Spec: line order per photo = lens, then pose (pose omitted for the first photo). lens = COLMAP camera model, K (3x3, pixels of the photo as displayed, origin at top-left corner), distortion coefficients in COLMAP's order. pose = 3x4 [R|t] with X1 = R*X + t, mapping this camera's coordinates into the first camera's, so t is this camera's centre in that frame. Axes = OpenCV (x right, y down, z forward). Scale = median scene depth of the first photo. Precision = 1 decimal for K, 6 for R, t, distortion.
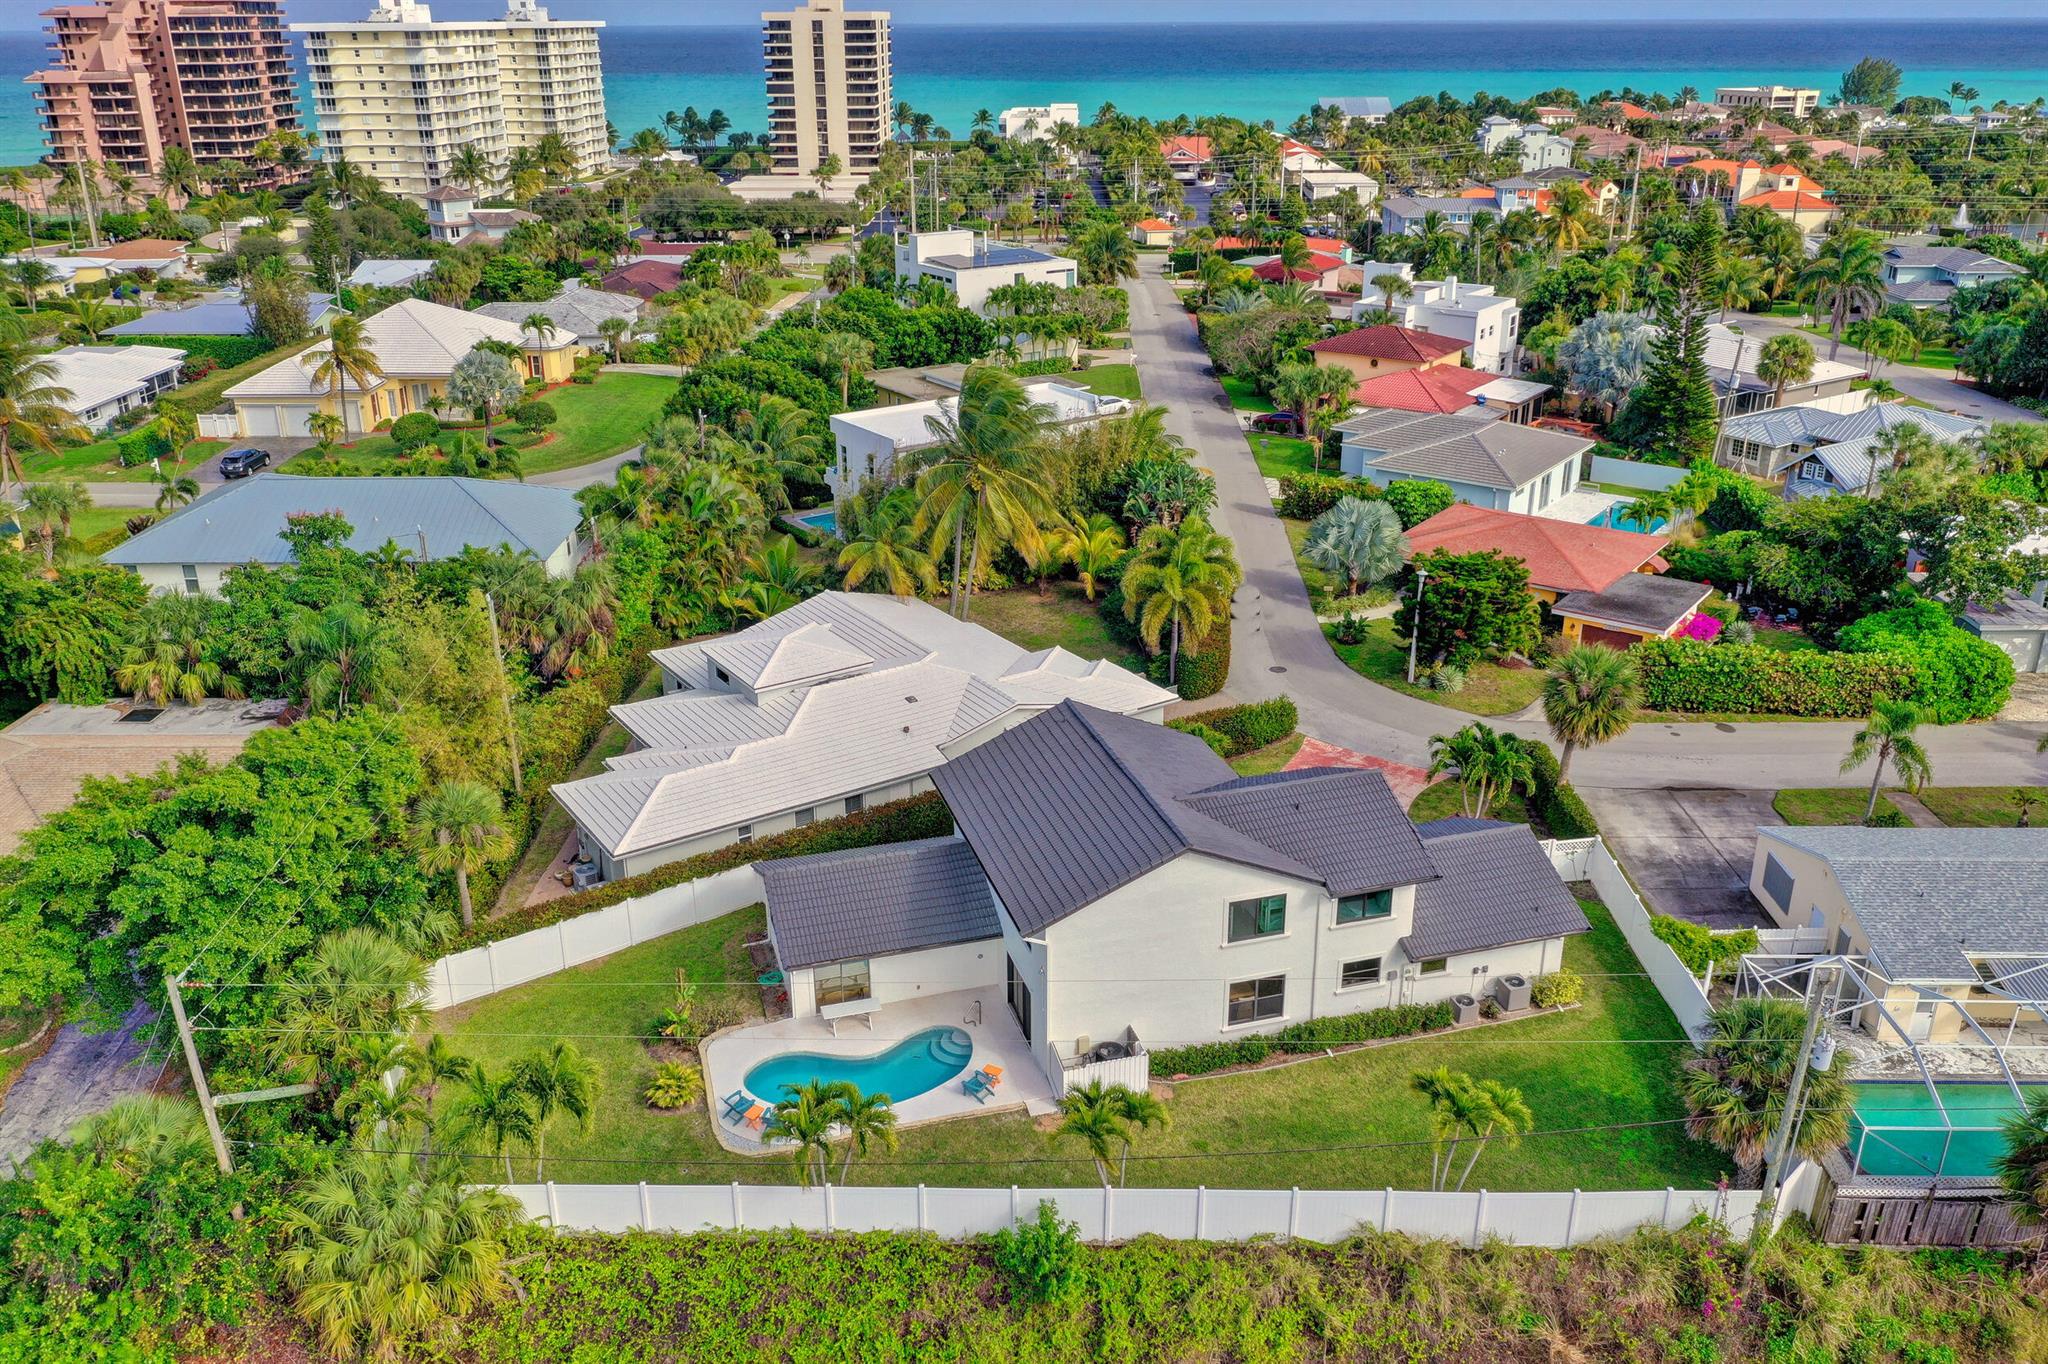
lens RADIAL K [[1635.1, 0, 1024.0], [0, 1635.1, 682.0], [0, 0, 1]] dist [-0.001337, 0.003418]
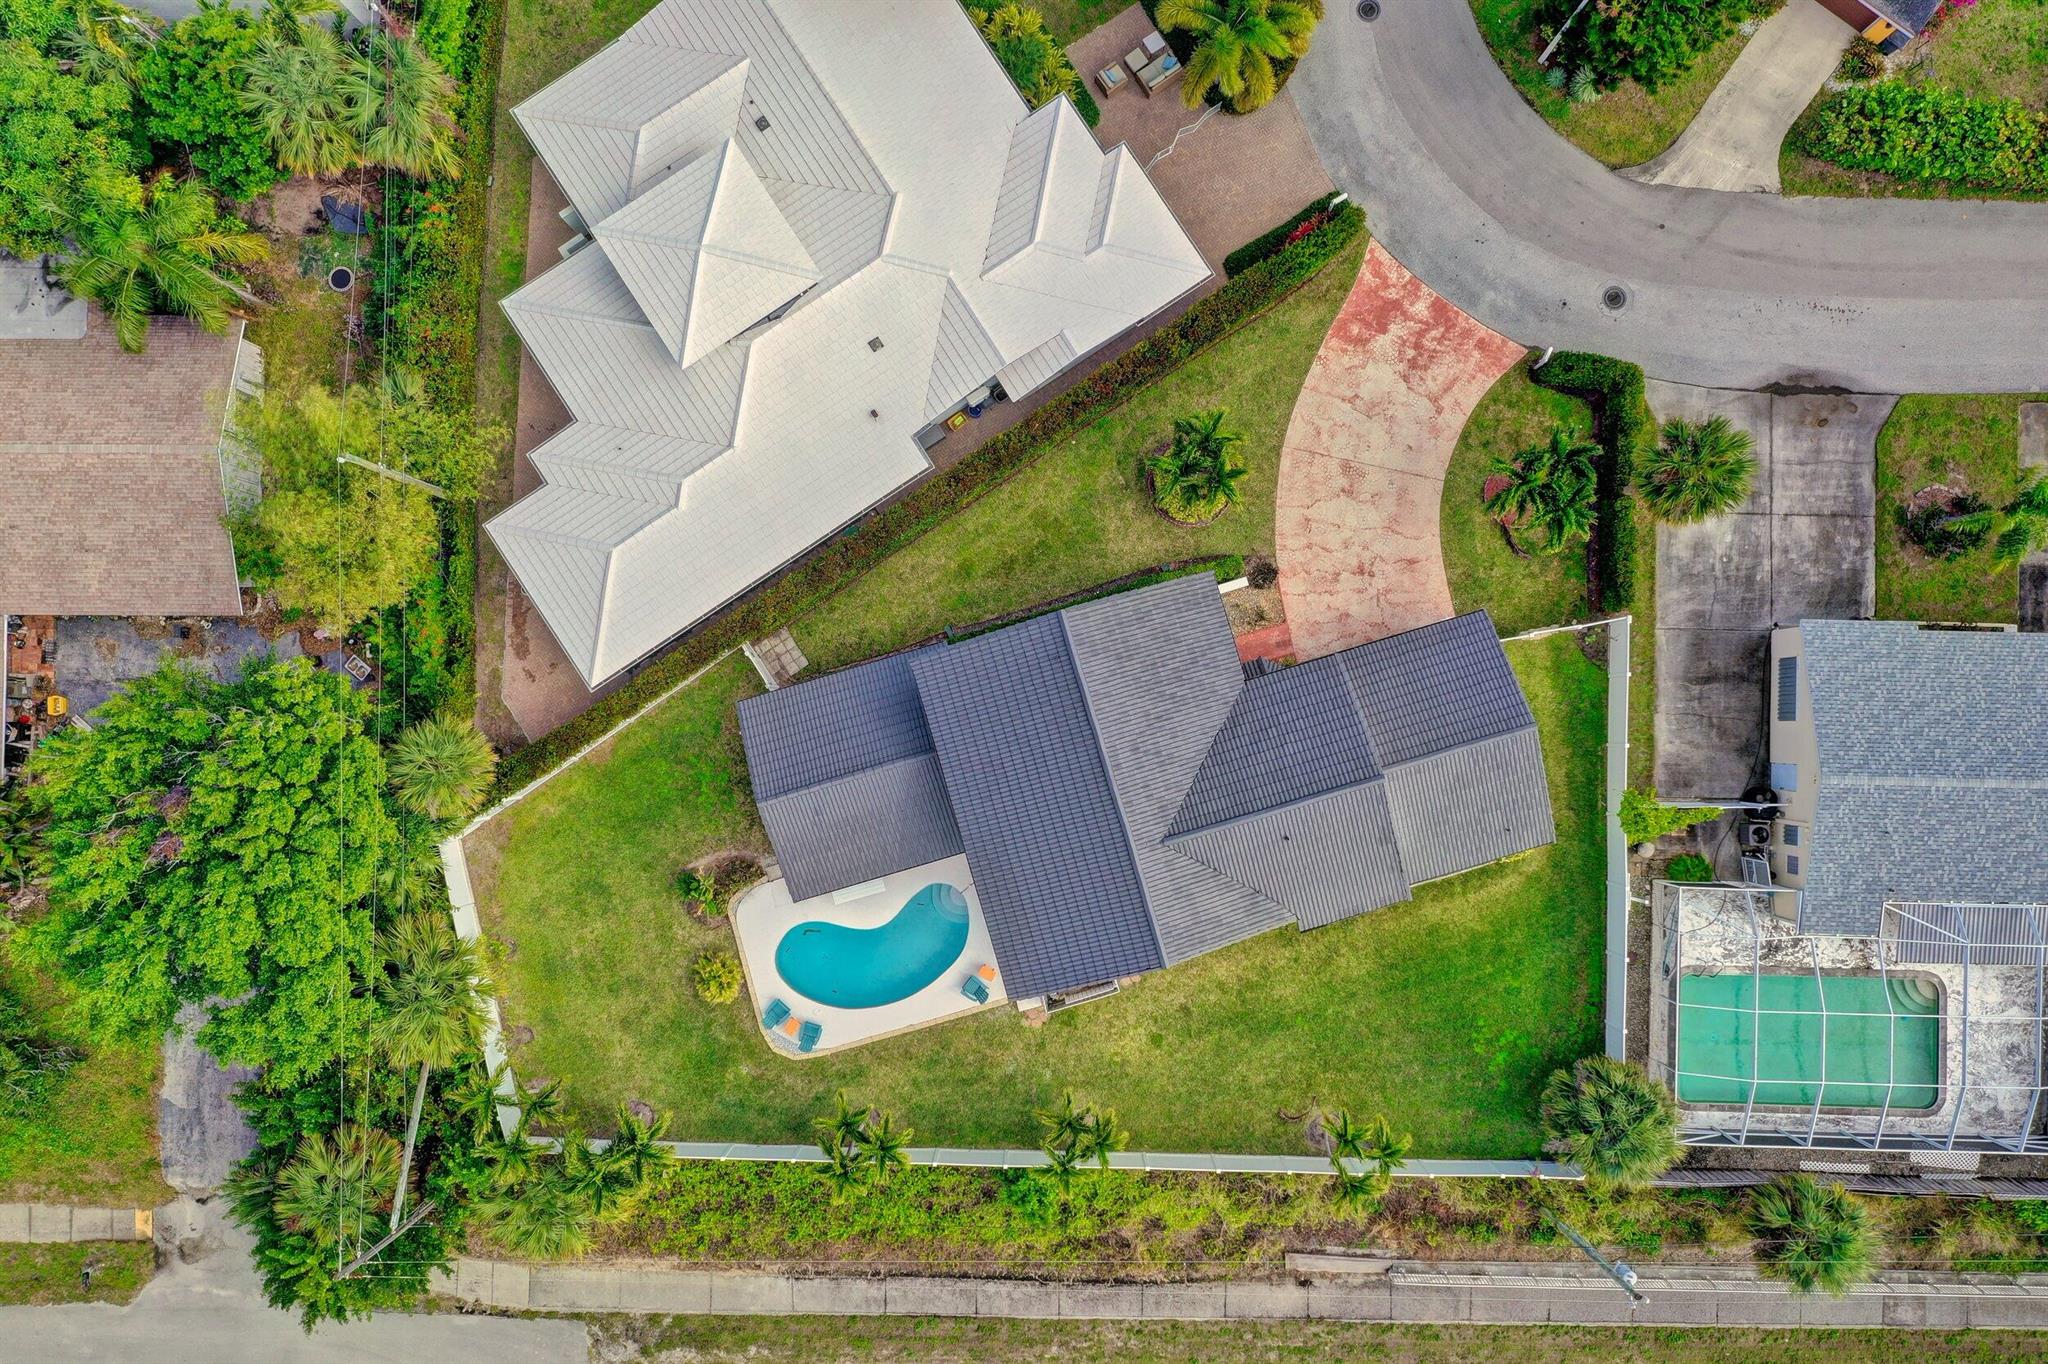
lens RADIAL K [[1611.4, 0, 1024.0], [0, 1611.4, 682.0], [0, 0, 1]] dist [-0.001084, 0.001873]
pose [[0.999945, 0.004092, -0.009634, 0.016982], [0.007198, 0.399482, 0.916713, -0.870819], [0.007600, -0.916732, 0.399431, 0.704491]]
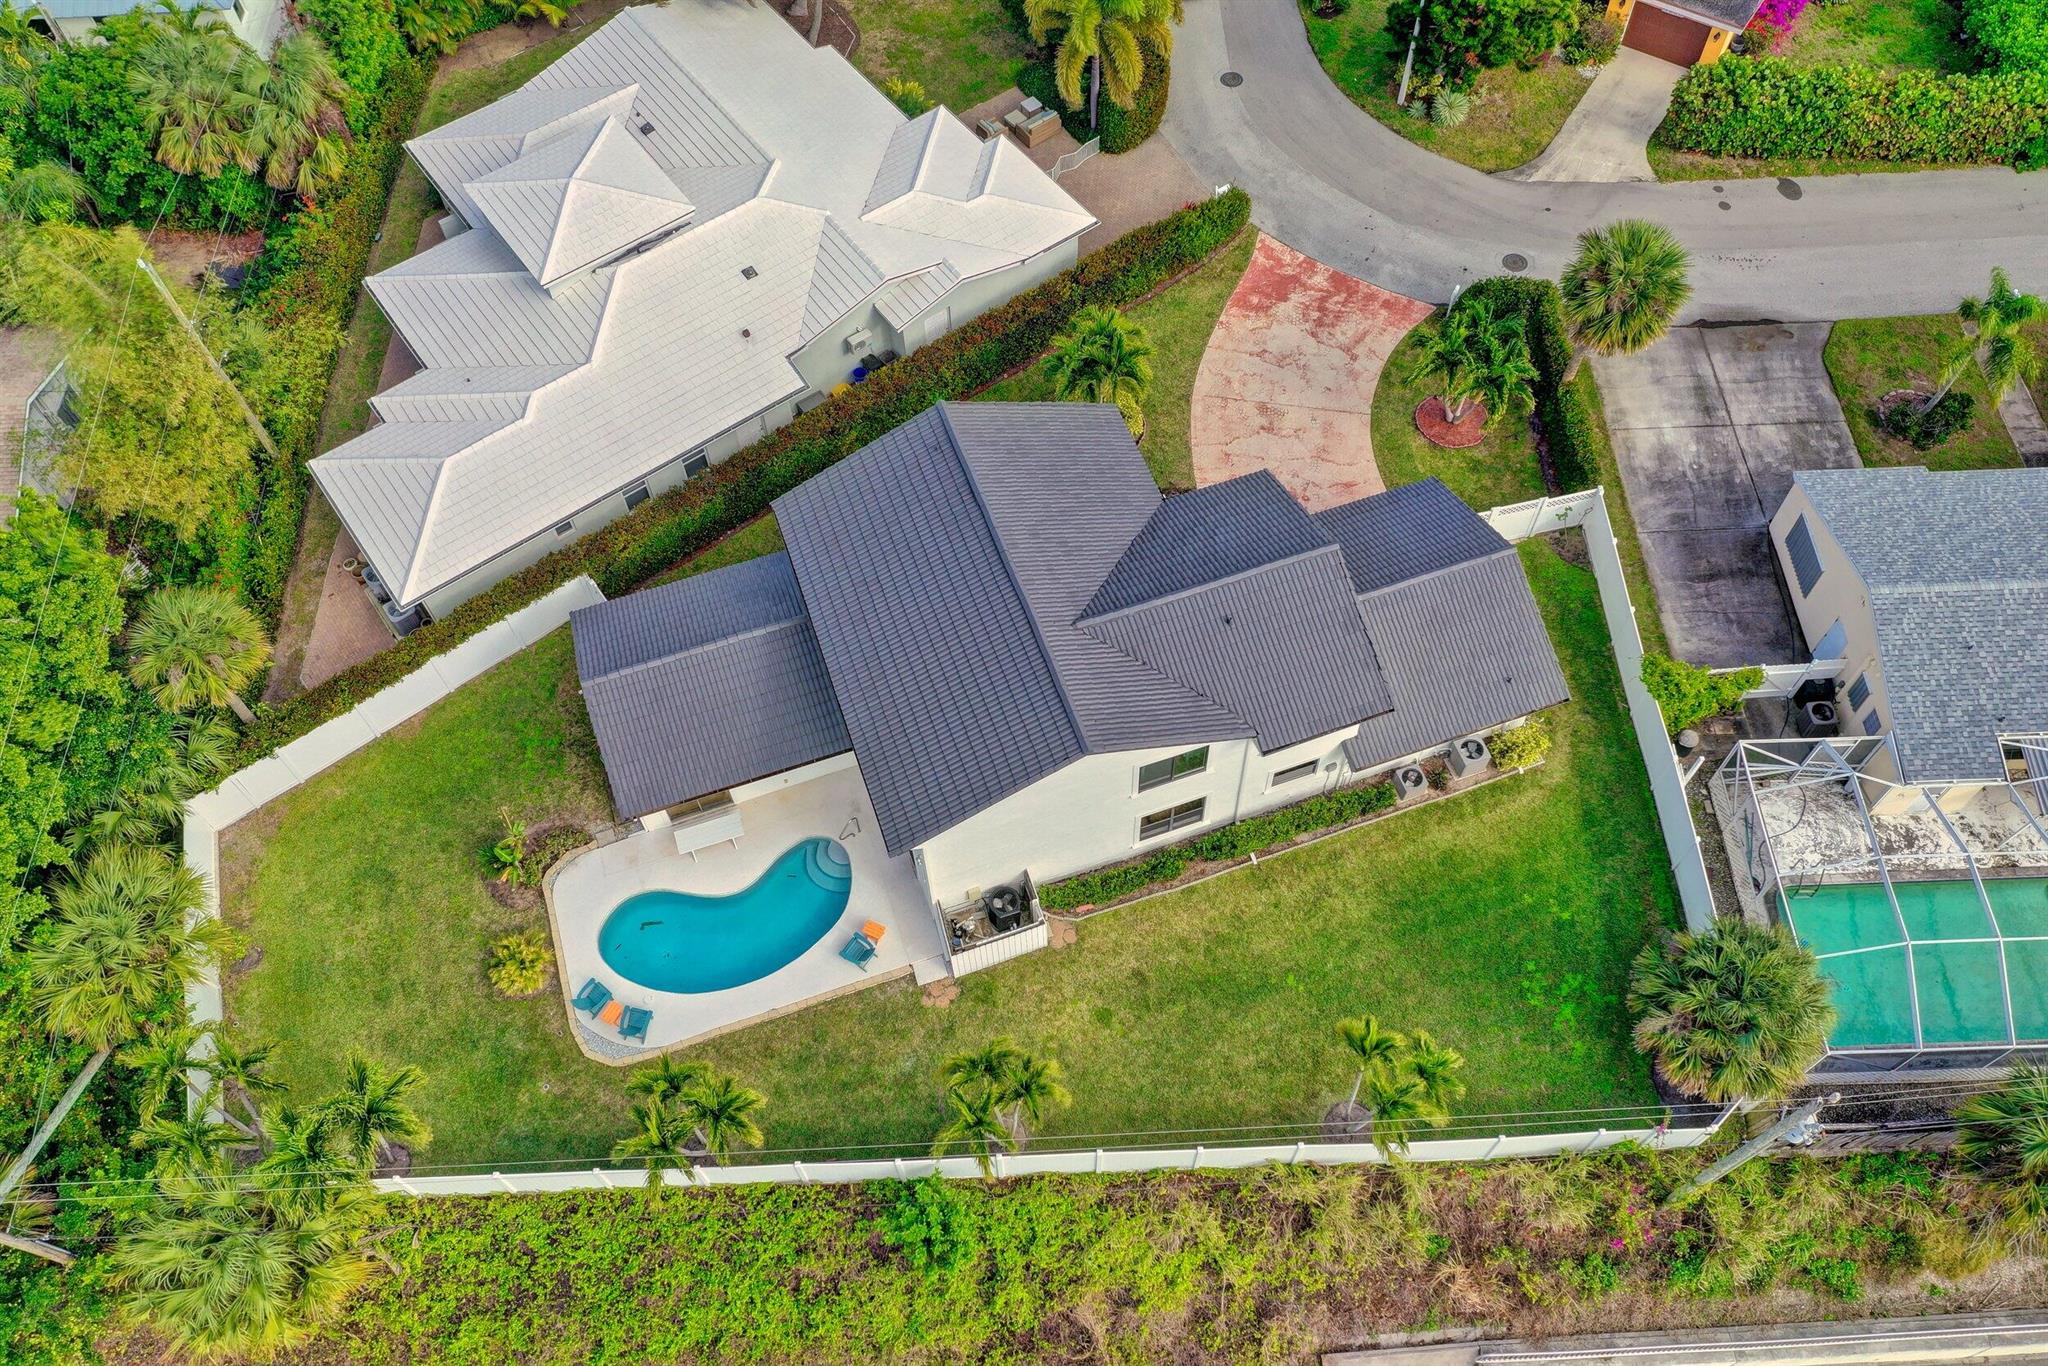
lens RADIAL K [[1611.4, 0, 1024.0], [0, 1611.4, 683.0], [0, 0, 1]] dist [-0.001084, 0.001873]
pose [[0.998749, -0.049539, 0.006788, 0.061177], [0.035700, 0.801530, 0.596887, -0.378417], [-0.035010, -0.595898, 0.802296, 0.358032]]
